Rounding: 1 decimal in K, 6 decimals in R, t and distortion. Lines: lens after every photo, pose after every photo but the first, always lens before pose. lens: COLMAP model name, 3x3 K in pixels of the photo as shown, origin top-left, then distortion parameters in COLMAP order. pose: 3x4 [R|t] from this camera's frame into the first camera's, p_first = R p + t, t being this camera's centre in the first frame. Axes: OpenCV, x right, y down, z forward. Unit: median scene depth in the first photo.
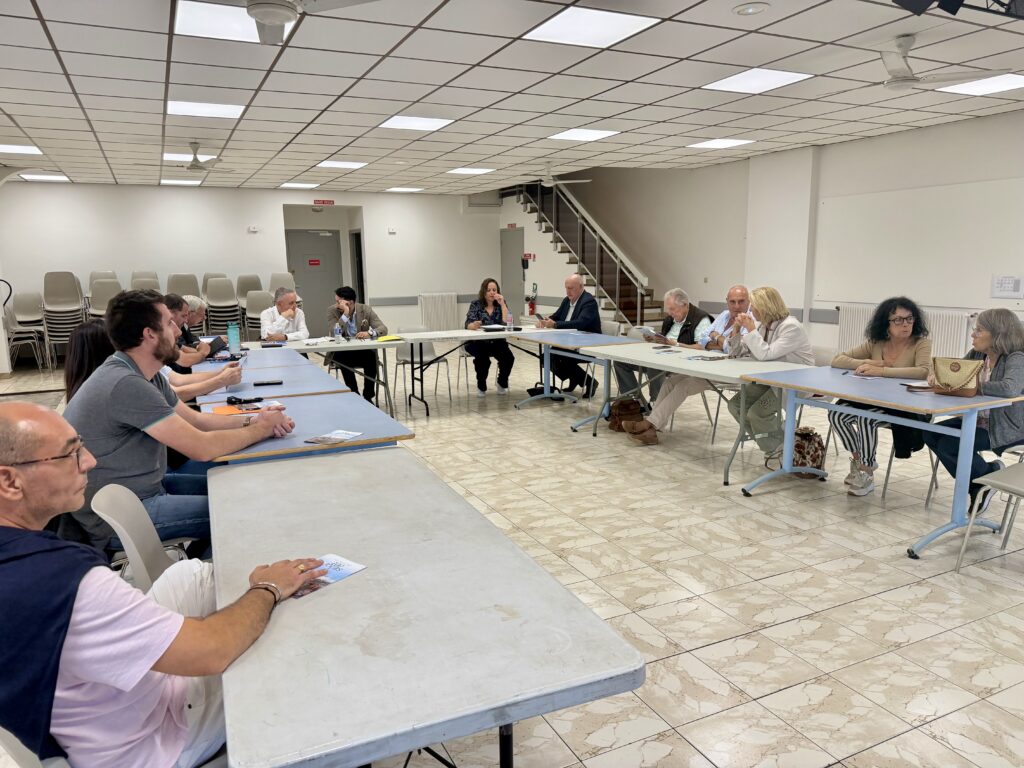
lens RADIAL K [[721.3, 0, 512.0], [0, 721.3, 384.0], [0, 0, 1]] dist [0.073503, -0.003254]
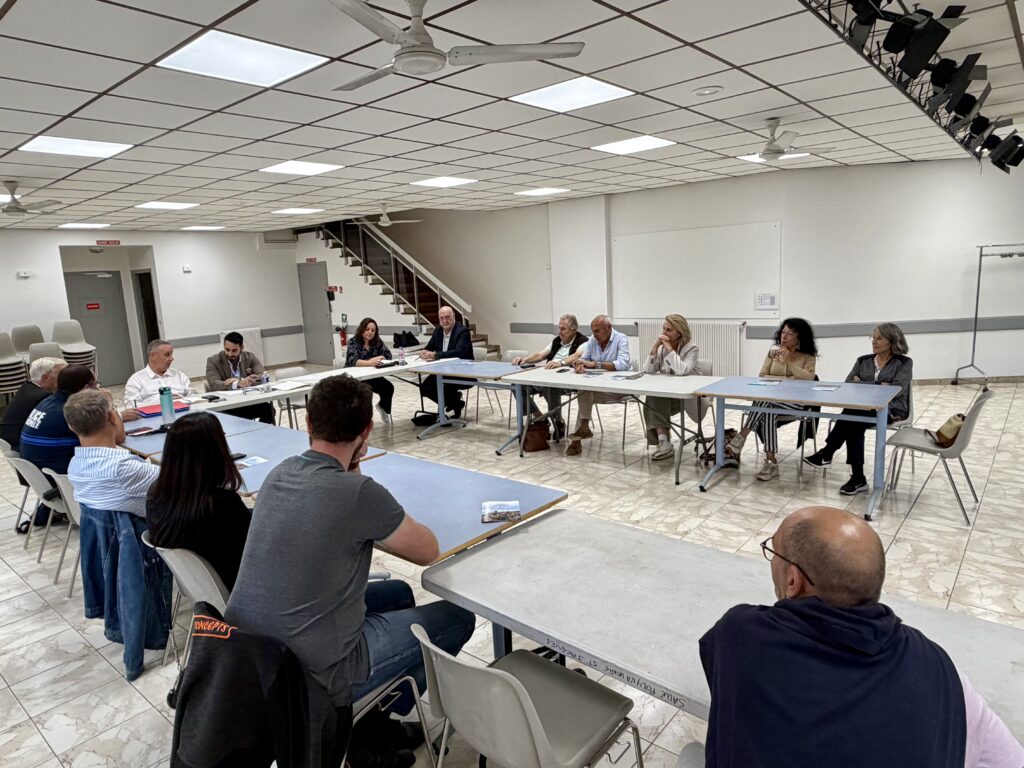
lens RADIAL K [[638.3, 0, 512.0], [0, 638.3, 384.0], [0, 0, 1]] dist [-0.034943, 0.073943]
pose [[0.916311, -0.104648, 0.386553, -0.130529], [0.108790, 0.994001, 0.011212, -0.024675], [-0.385408, 0.031779, 0.922199, 0.059482]]
